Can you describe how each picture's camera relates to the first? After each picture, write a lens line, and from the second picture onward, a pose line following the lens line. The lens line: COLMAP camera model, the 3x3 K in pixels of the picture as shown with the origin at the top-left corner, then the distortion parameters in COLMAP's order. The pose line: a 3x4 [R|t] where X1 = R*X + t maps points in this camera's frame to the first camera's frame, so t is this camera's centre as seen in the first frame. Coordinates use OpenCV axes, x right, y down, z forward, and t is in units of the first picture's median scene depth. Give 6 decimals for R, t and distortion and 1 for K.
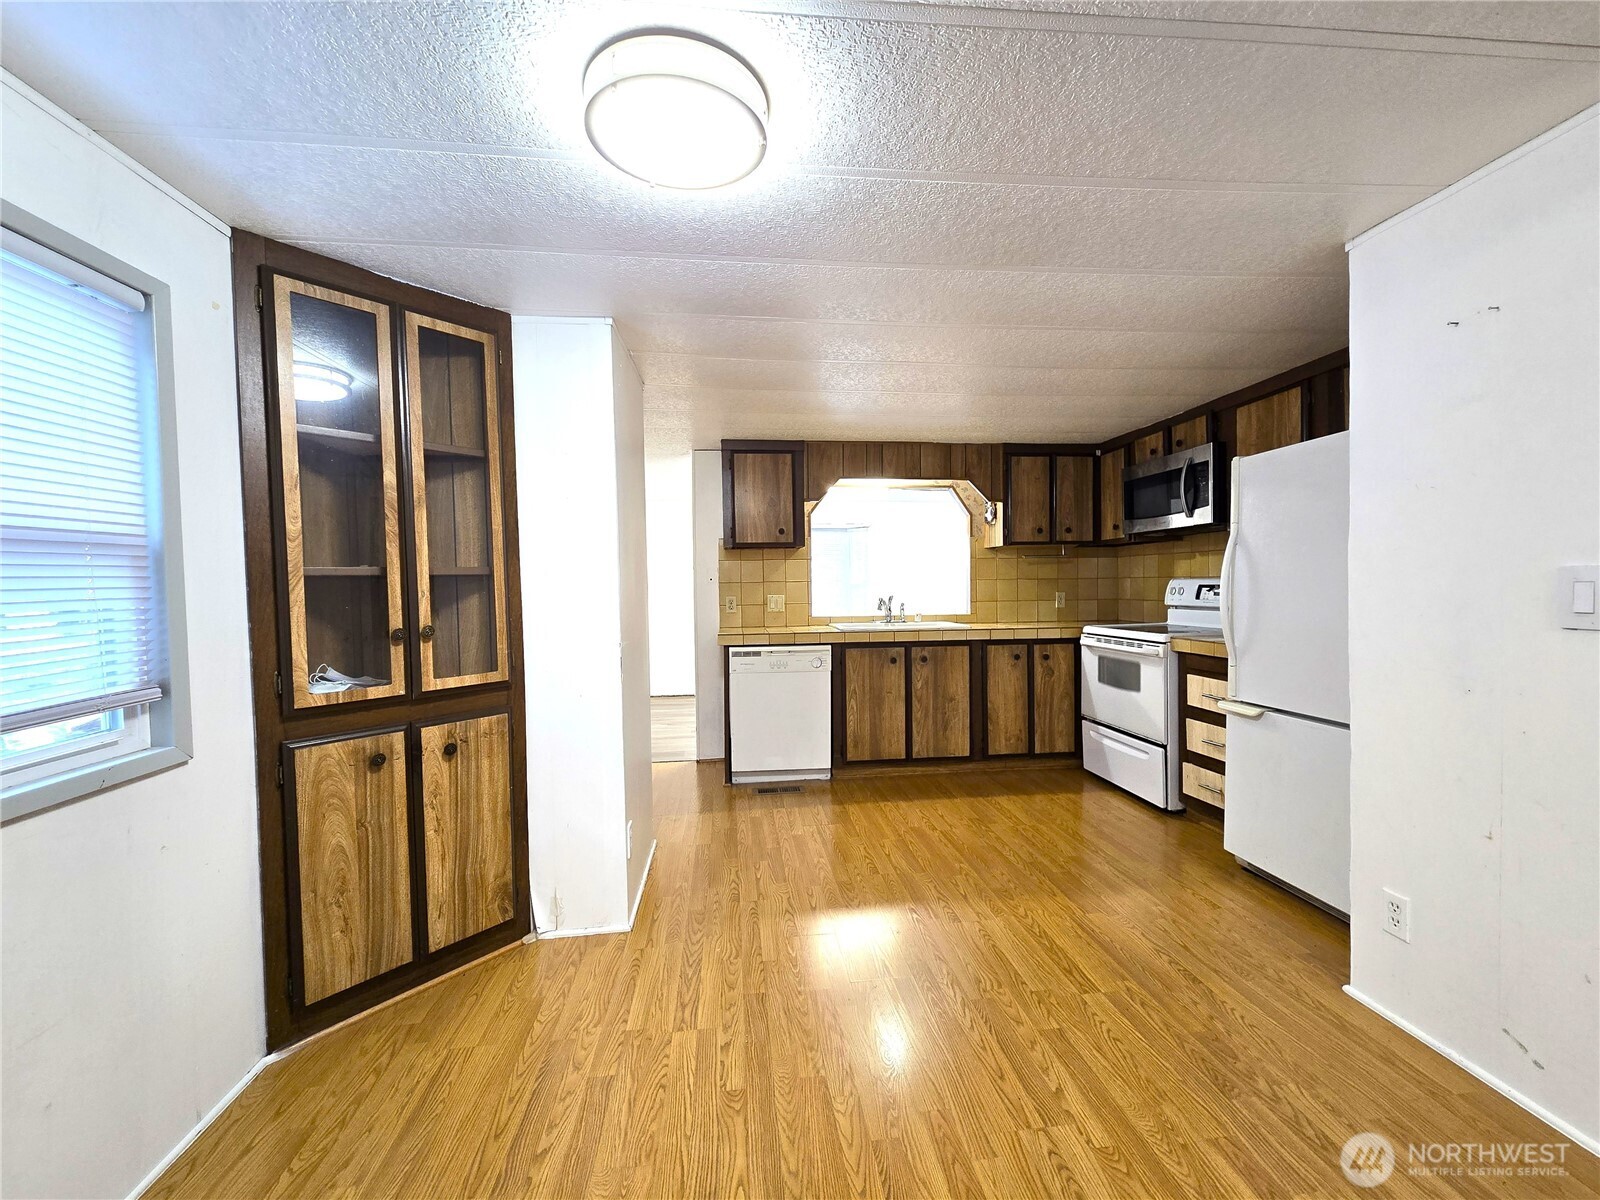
lens RADIAL K [[655.0, 0, 798.0], [0, 655.0, 602.8], [0, 0, 1]] dist [-0.000675, 0.000170]
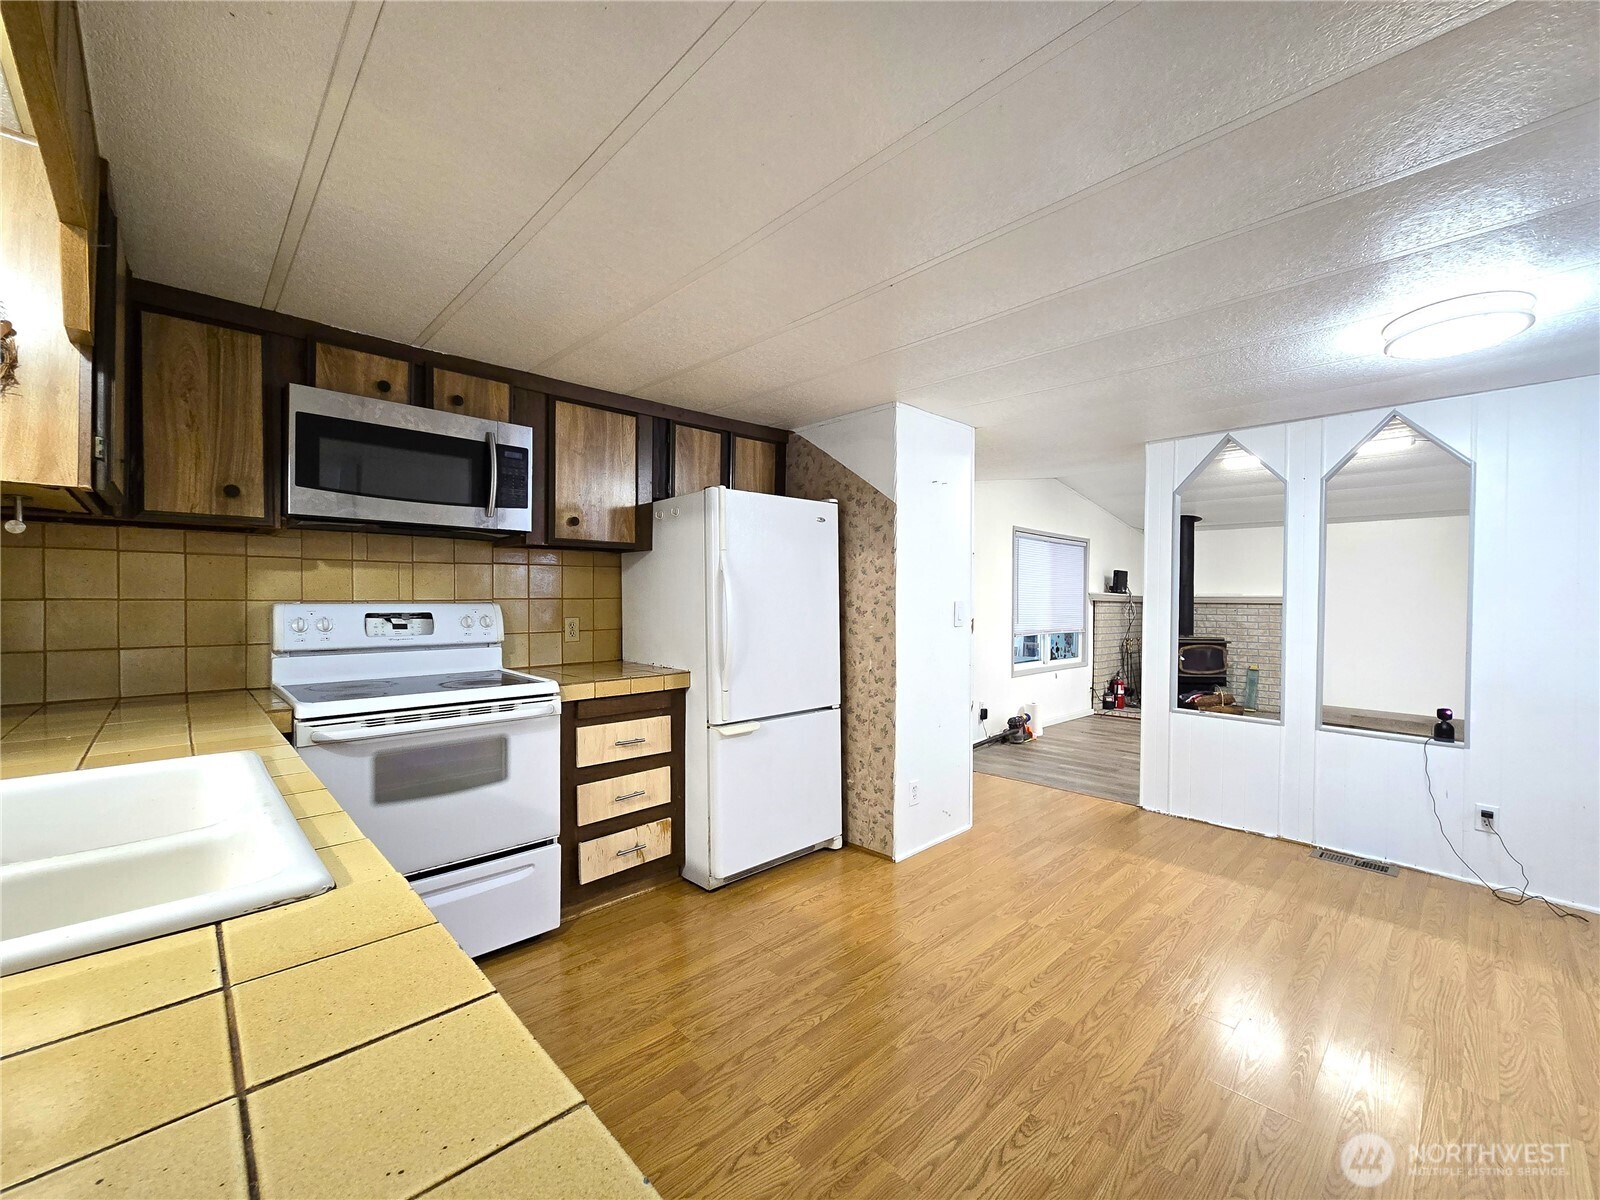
lens RADIAL K [[655.0, 0, 808.6], [0, 655.0, 599.5], [0, 0, 1]] dist [-0.000675, 0.000170]
pose [[-0.615659, 0.014159, 0.787885, -0.167476], [0.029886, 0.999539, 0.005390, -0.035398], [-0.787445, 0.026865, -0.615799, 1.176517]]
